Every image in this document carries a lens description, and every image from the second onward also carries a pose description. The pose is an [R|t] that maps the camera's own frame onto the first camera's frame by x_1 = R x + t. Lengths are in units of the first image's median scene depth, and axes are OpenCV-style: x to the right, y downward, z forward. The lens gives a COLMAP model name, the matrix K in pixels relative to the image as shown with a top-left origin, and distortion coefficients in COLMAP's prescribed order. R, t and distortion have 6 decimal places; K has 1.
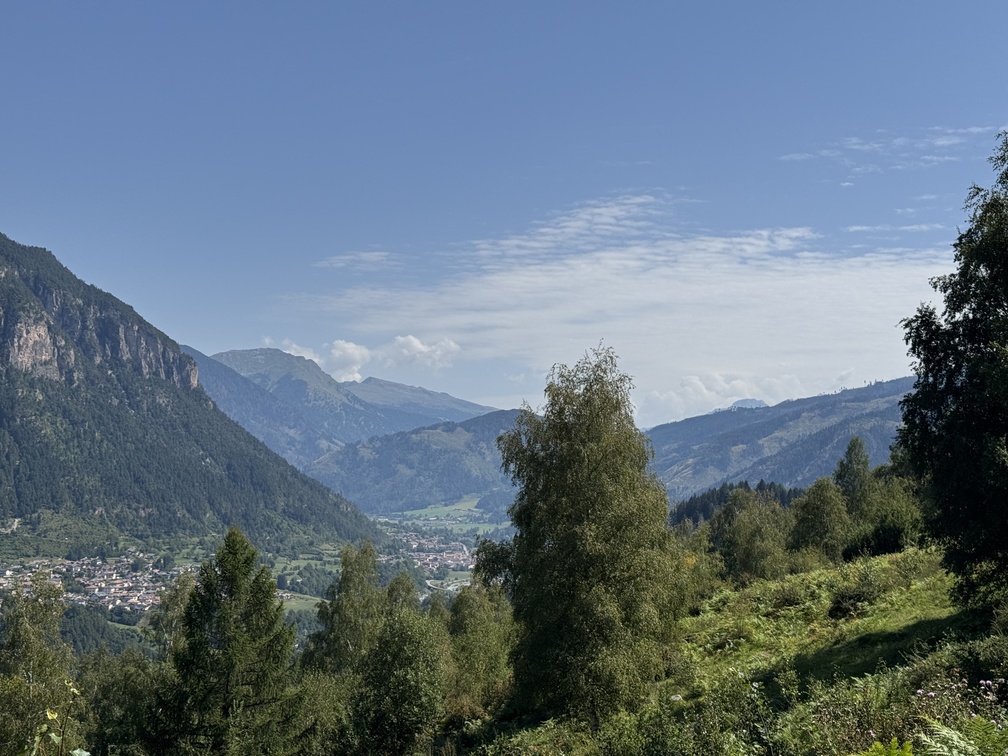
lens RADIAL K [[1416.6, 0, 502.7], [0, 1416.6, 385.2], [0, 0, 1]] dist [0.155209, -0.126950]
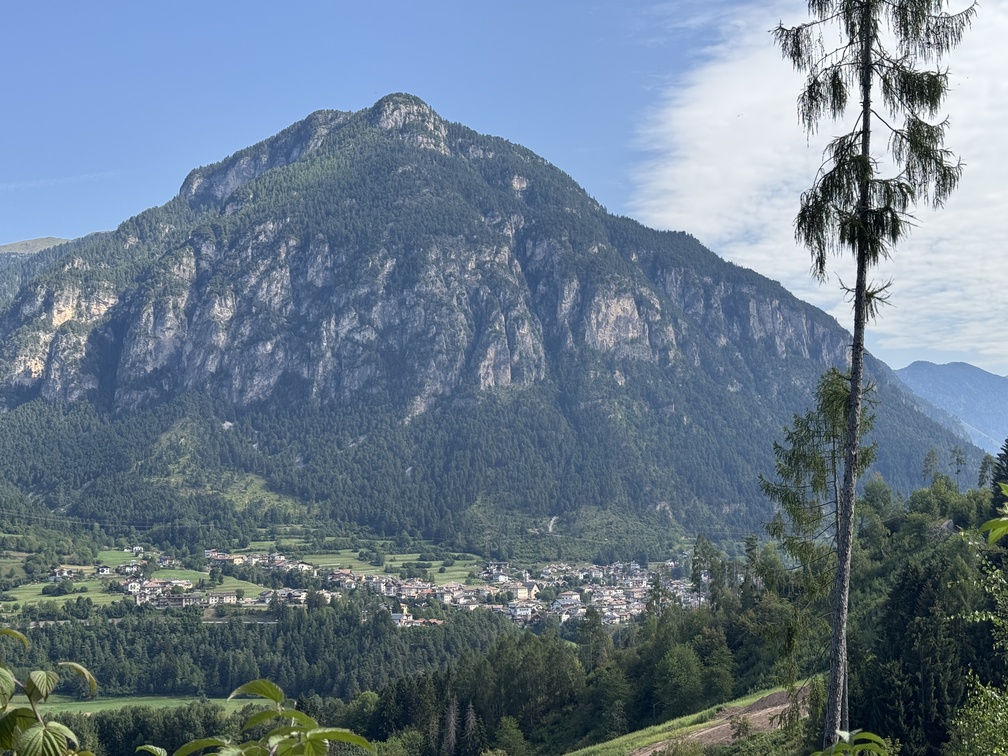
lens RADIAL K [[1416.6, 0, 502.7], [0, 1416.6, 385.2], [0, 0, 1]] dist [0.155209, -0.126950]
pose [[0.841975, -0.098361, -0.530475, 0.056634], [0.080687, 0.995140, -0.056452, 0.051334], [0.533449, 0.004729, 0.845819, 0.258525]]
